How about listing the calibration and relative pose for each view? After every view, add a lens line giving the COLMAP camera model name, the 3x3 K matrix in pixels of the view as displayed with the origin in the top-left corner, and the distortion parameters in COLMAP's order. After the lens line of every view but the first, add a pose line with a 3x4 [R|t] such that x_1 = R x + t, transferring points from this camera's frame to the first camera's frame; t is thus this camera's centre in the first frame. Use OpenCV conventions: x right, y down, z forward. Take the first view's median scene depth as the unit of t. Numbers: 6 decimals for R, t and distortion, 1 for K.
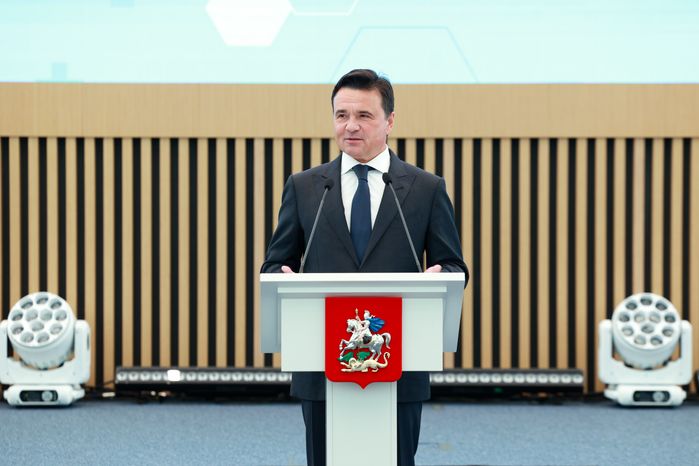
lens RADIAL K [[3288.6, 0, 349.5], [0, 3288.6, 233.0], [0, 0, 1]] dist [1.360082, -0.914424]
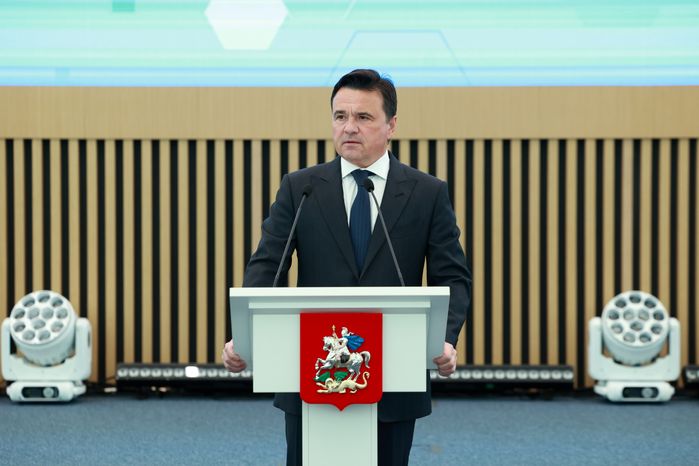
lens RADIAL K [[2661.5, 0, 349.5], [0, 2661.5, 233.0], [0, 0, 1]] dist [0.895566, 2.011290]
pose [[0.999942, -0.000991, -0.010761, 0.010495], [0.001079, 0.999966, 0.008124, -0.006581], [0.010752, -0.008135, 0.999909, 0.174047]]
